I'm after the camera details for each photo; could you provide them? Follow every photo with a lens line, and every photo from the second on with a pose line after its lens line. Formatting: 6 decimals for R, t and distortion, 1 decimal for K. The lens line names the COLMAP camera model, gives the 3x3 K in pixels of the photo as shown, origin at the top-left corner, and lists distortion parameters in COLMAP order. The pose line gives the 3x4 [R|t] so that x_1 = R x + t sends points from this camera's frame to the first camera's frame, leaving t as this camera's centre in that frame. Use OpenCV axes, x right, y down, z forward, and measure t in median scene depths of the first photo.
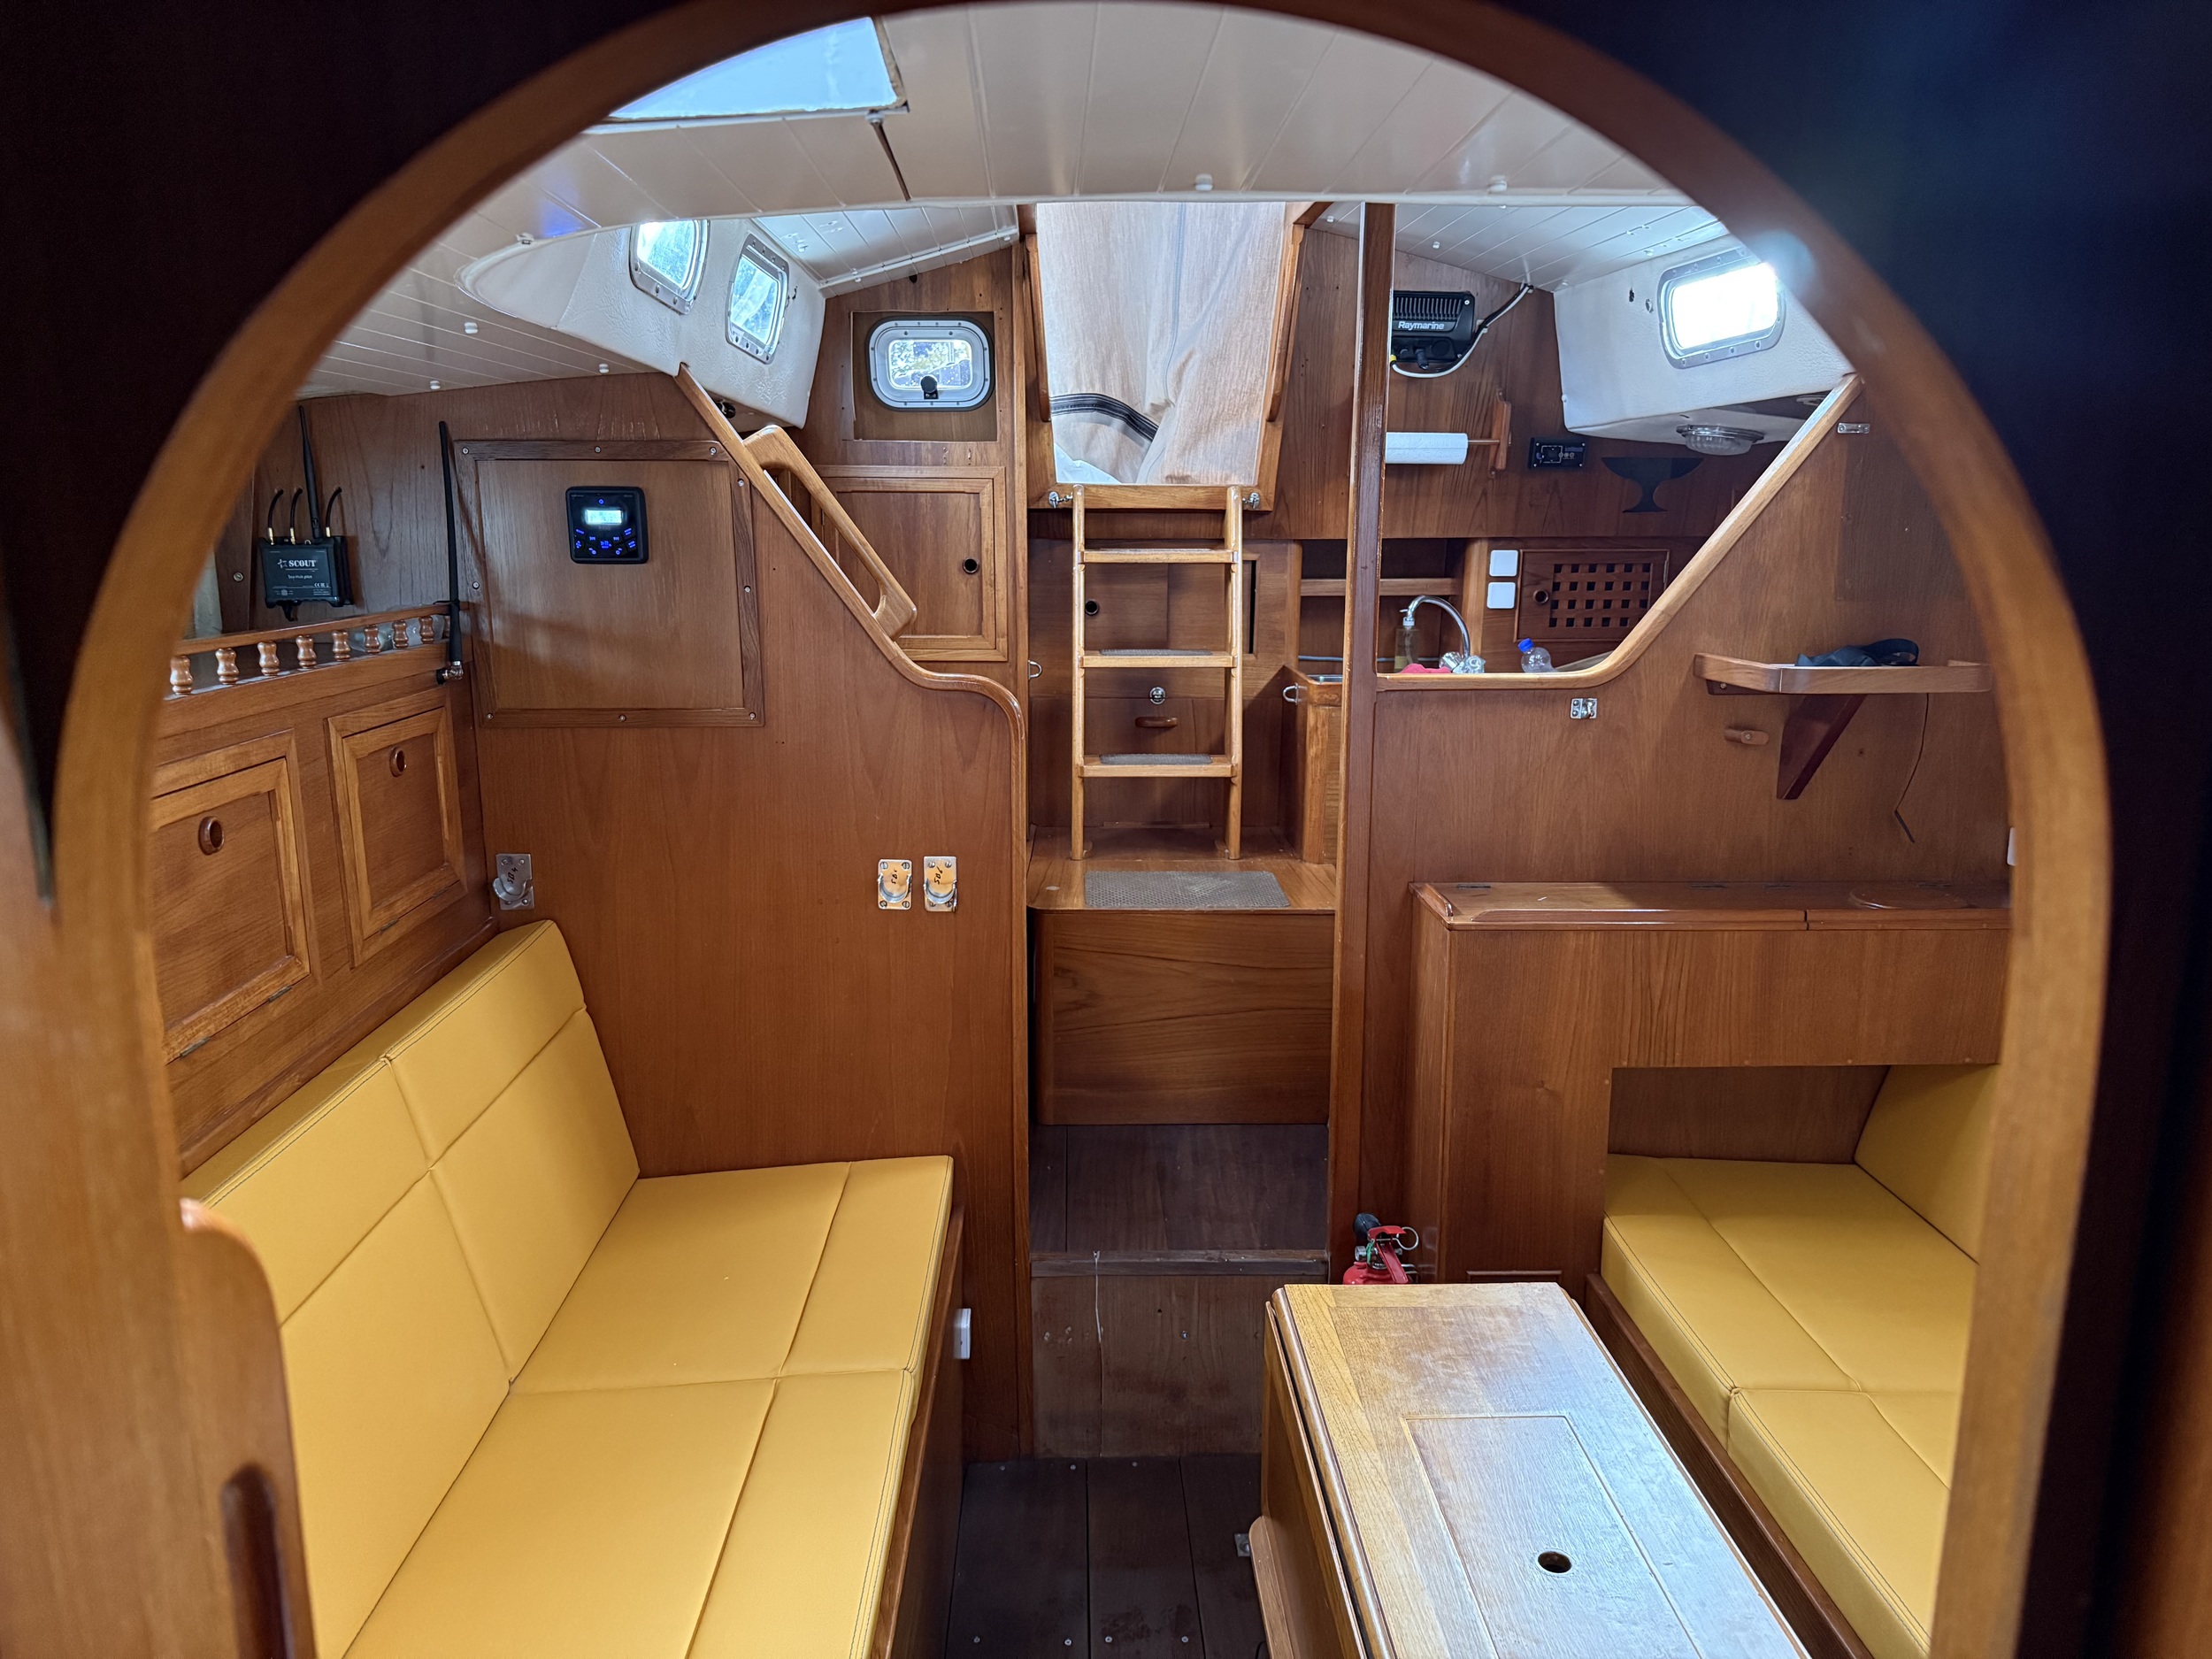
lens RADIAL K [[1521.4, 0, 1061.3], [0, 1521.4, 820.5], [0, 0, 1]] dist [0.060815, -0.000406]
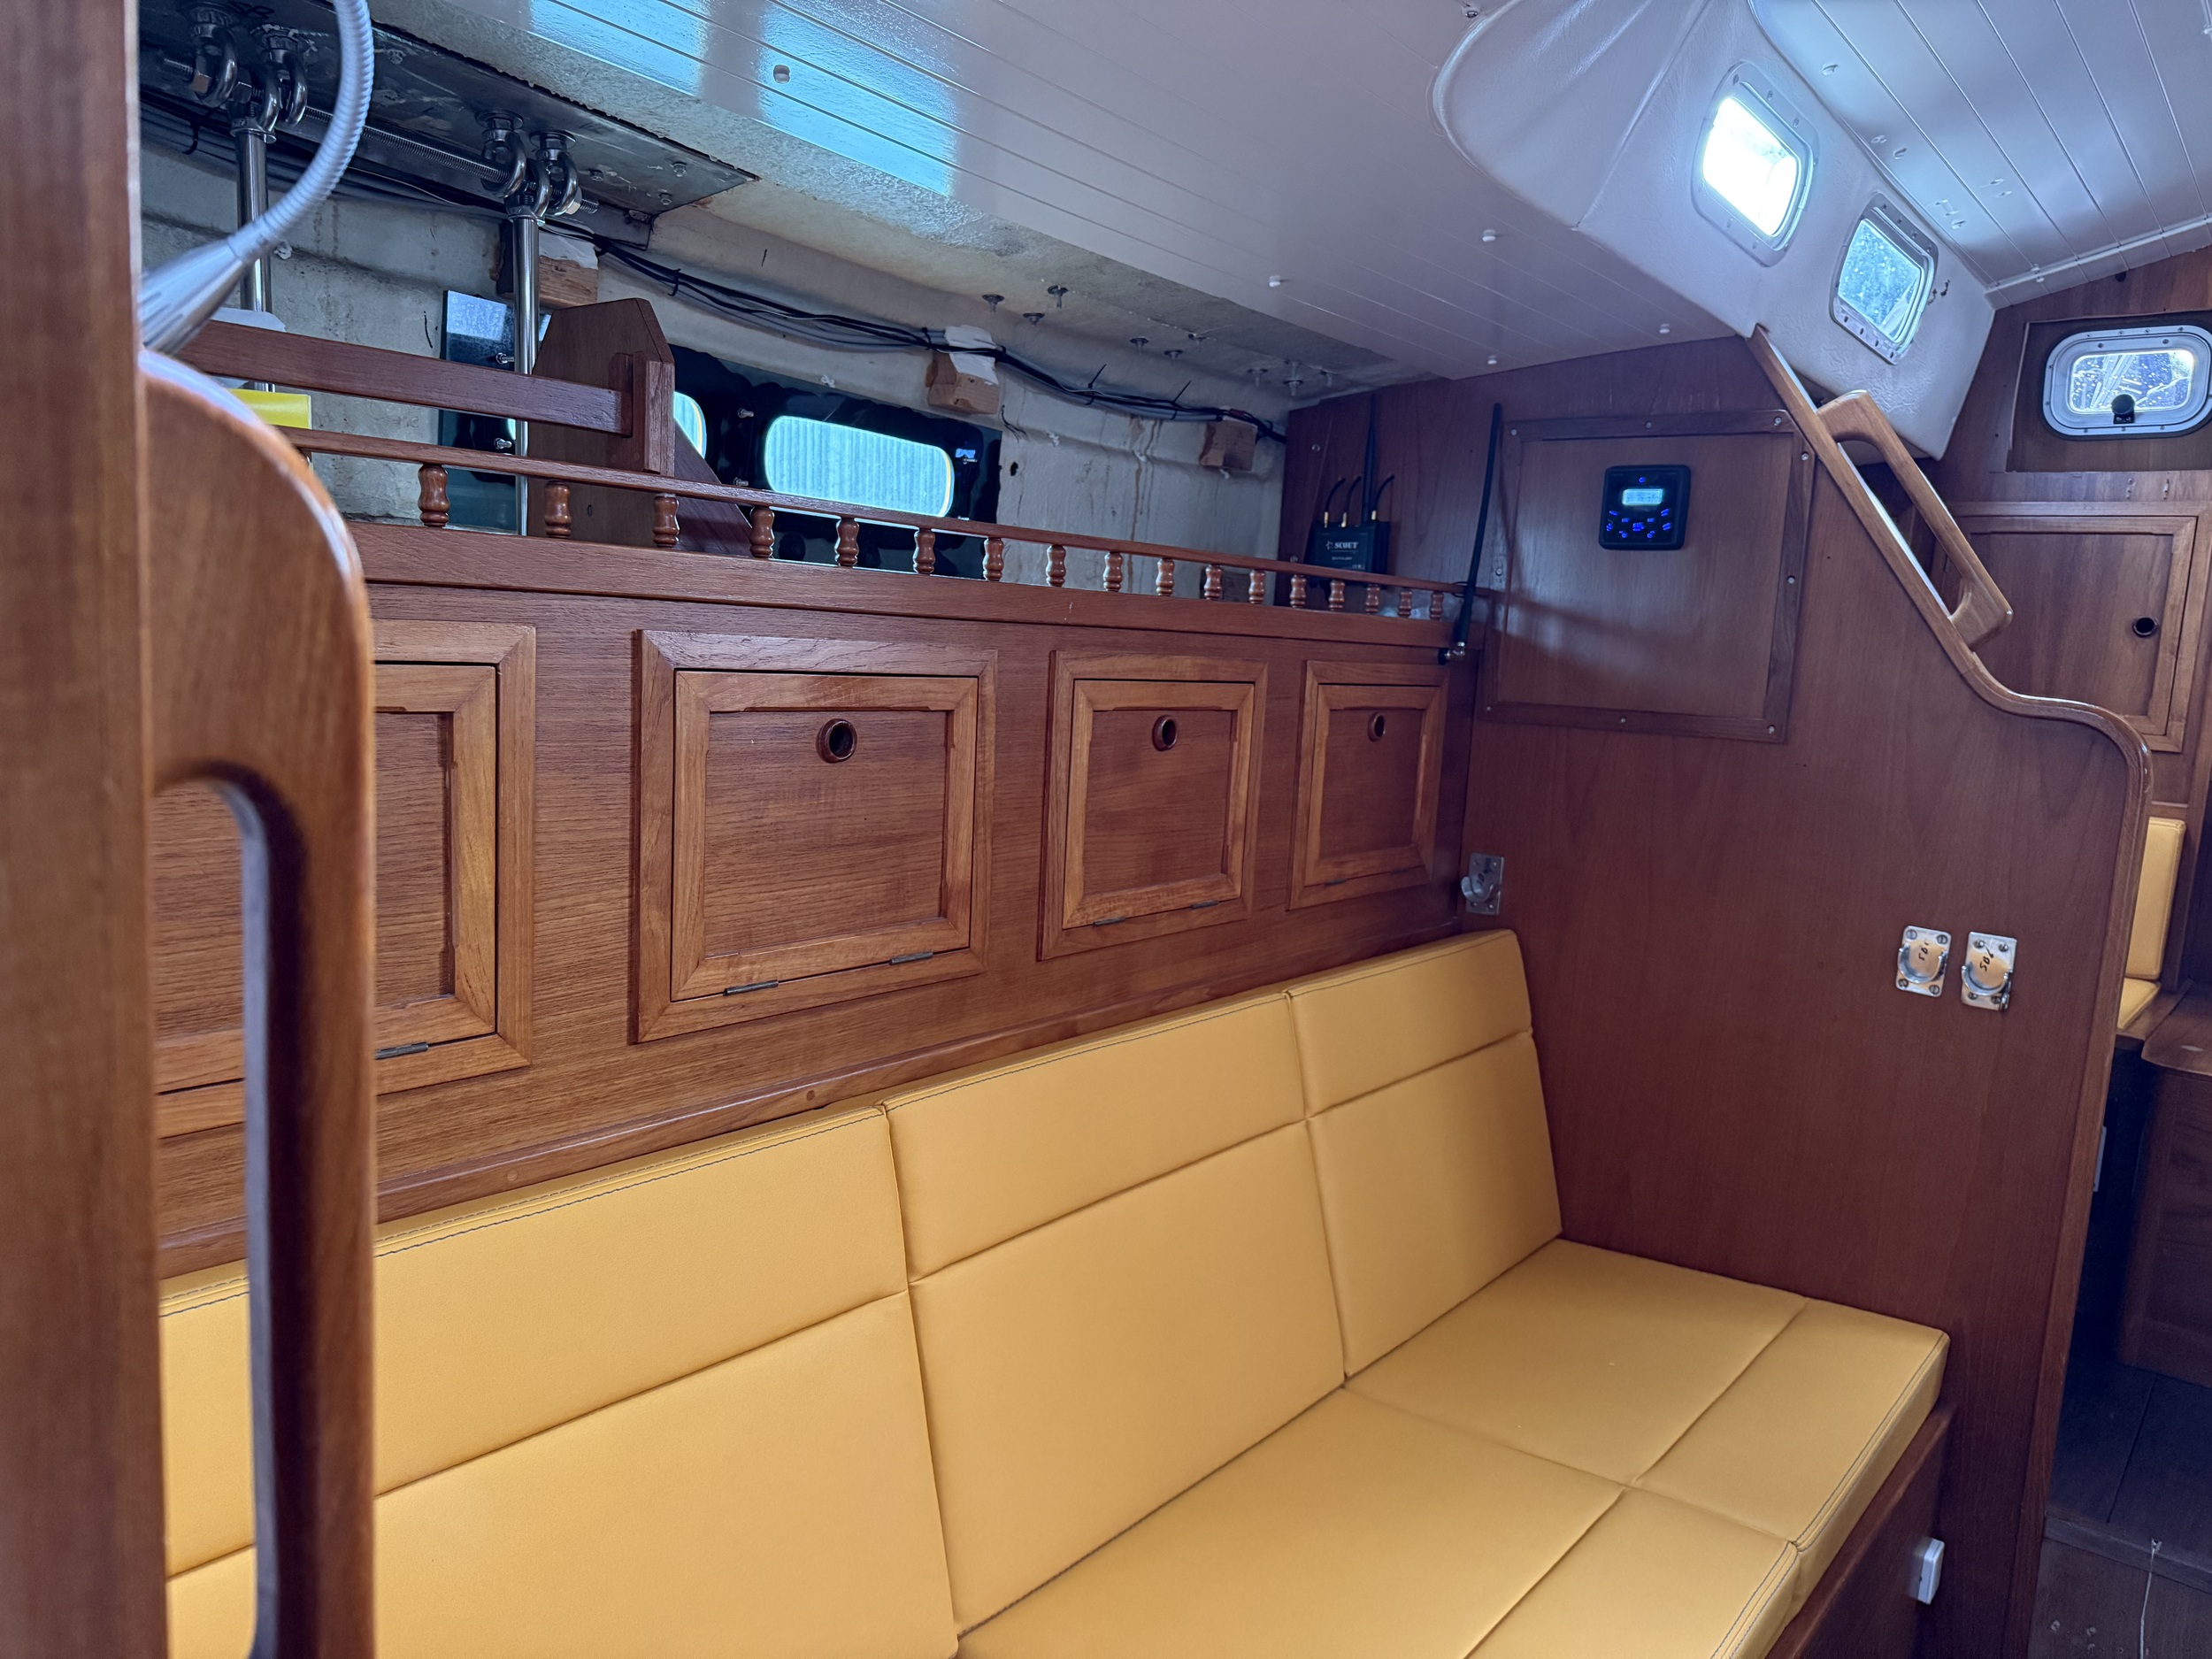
lens RADIAL K [[1549.1, 0, 1071.7], [0, 1549.1, 833.4], [0, 0, 1]] dist [-0.031557, -0.001547]
pose [[0.759089, 0.138257, -0.636135, 0.051200], [-0.184162, 0.982877, -0.006140, 0.063513], [0.624394, 0.121813, 0.771553, 0.110351]]
